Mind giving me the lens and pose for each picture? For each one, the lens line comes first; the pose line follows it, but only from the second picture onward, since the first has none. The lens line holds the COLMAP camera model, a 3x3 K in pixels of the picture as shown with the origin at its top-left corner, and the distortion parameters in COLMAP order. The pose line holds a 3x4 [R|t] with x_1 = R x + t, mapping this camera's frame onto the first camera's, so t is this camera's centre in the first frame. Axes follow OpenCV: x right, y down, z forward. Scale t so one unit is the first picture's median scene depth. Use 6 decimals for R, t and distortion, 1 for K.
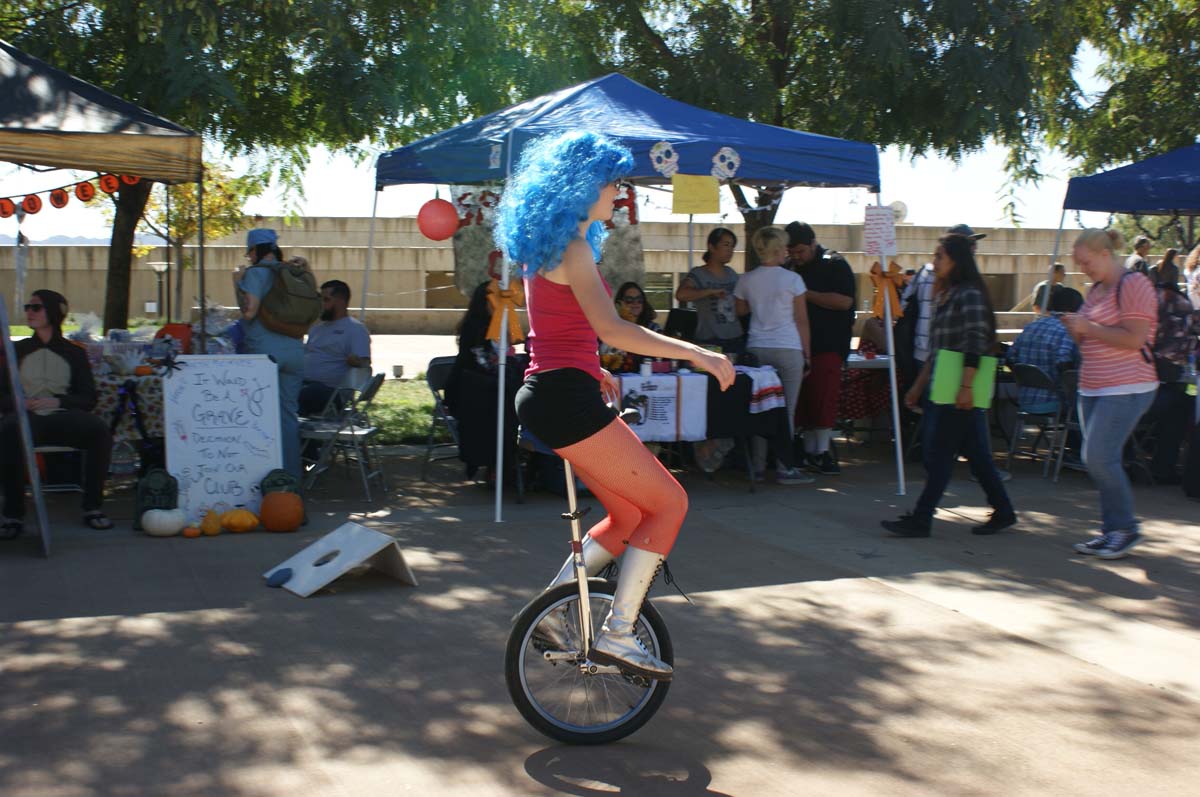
lens RADIAL K [[1560.6, 0, 600.0], [0, 1560.6, 398.5], [0, 0, 1]] dist [-0.012730, 0.036007]
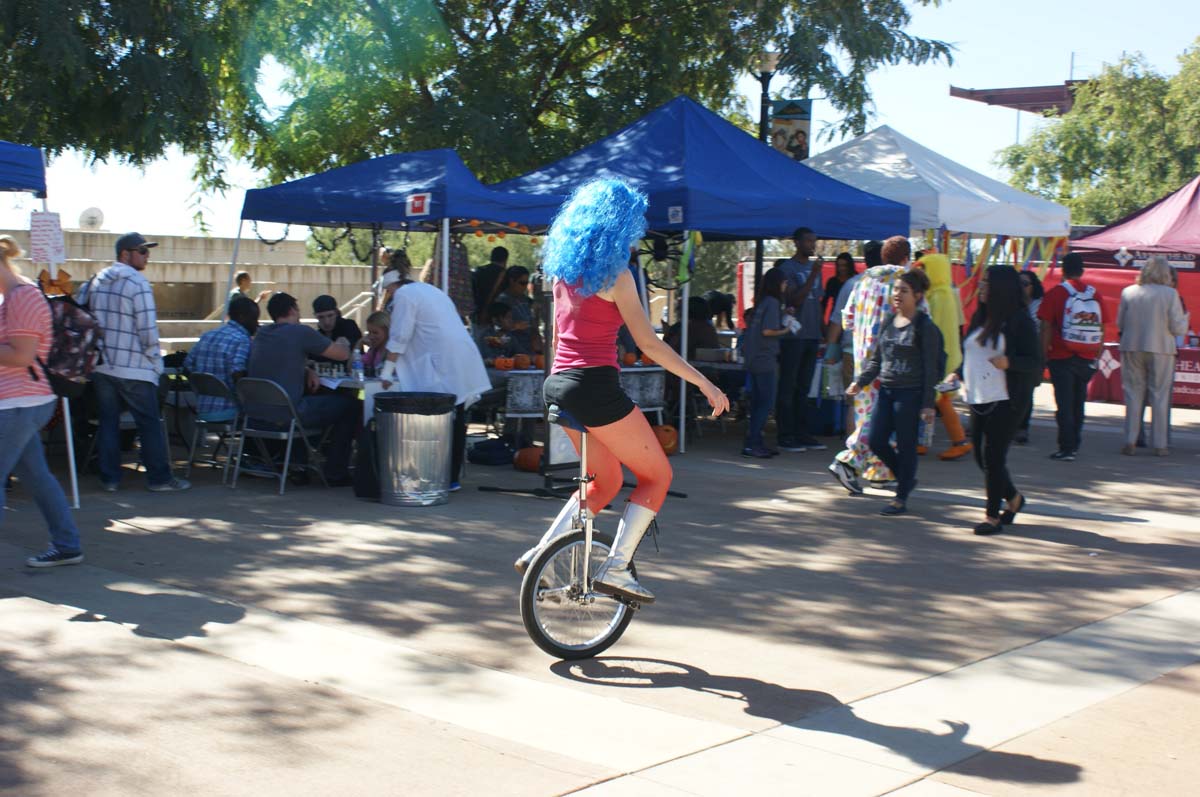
lens RADIAL K [[1560.6, 0, 600.0], [0, 1560.6, 398.5], [0, 0, 1]] dist [-0.012730, 0.036007]
pose [[0.918167, -0.021007, 0.395637, 0.104006], [0.022064, 0.999755, 0.001880, -0.001538], [-0.395579, 0.007003, 0.918405, -0.024684]]
